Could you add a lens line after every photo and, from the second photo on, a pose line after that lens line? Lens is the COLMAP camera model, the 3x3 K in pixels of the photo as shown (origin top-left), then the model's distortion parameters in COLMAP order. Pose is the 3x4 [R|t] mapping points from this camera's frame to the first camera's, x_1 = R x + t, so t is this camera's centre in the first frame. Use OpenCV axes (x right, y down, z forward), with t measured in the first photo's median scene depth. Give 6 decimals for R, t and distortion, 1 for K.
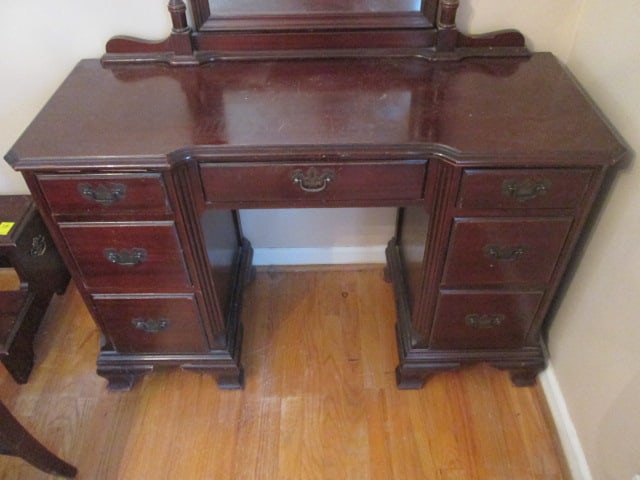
lens RADIAL K [[529.0, 0, 320.0], [0, 529.0, 240.0], [0, 0, 1]] dist [-0.048276, 0.026079]
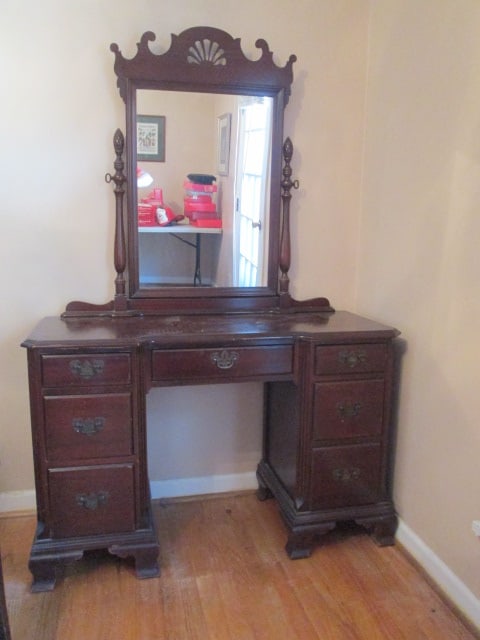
lens RADIAL K [[535.3, 0, 240.0], [0, 535.3, 320.0], [0, 0, 1]] dist [-0.013710, -0.002603]
pose [[0.972984, -0.003170, 0.230850, -0.252848], [0.130326, 0.832902, -0.537857, 0.486964], [-0.190571, 0.553412, 0.810813, -0.271257]]
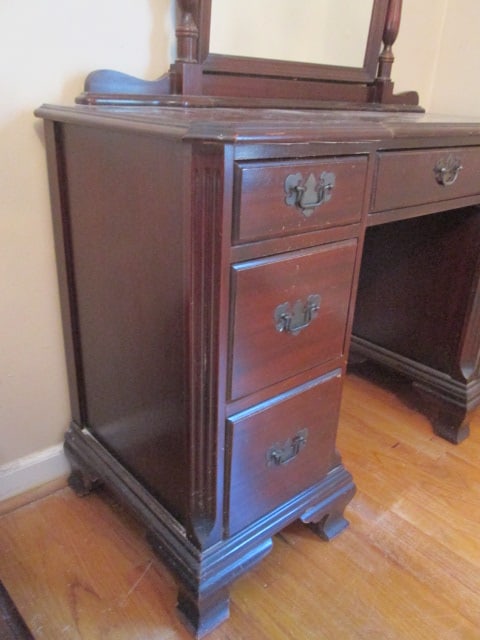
lens RADIAL K [[529.0, 0, 240.0], [0, 529.0, 320.0], [0, 0, 1]] dist [-0.048276, 0.026079]
pose [[0.750962, -0.215362, 0.624240, -0.678298], [0.407623, 0.894904, -0.181631, 0.107080], [-0.519519, 0.390853, 0.759825, 0.442778]]
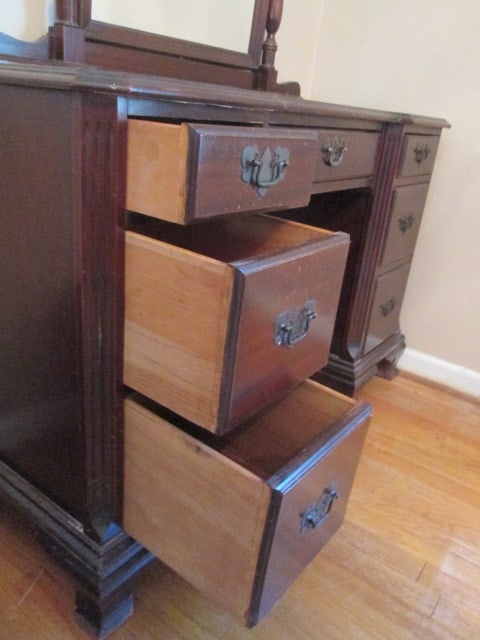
lens RADIAL K [[529.0, 0, 240.0], [0, 529.0, 320.0], [0, 0, 1]] dist [-0.048276, 0.026079]
pose [[0.591818, -0.234856, 0.771099, -0.679835], [0.464924, 0.880913, -0.088526, 0.122374], [-0.658481, 0.410894, 0.630531, 0.474619]]
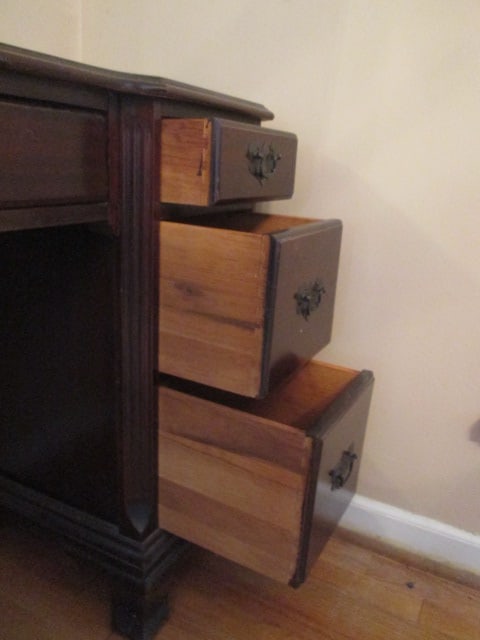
lens RADIAL K [[529.0, 0, 240.0], [0, 529.0, 320.0], [0, 0, 1]] dist [-0.048276, 0.026079]
pose [[0.466012, -0.206626, 0.860313, -0.189615], [0.558866, 0.822562, -0.105166, 0.131252], [-0.685931, 0.529809, 0.498800, 0.533251]]
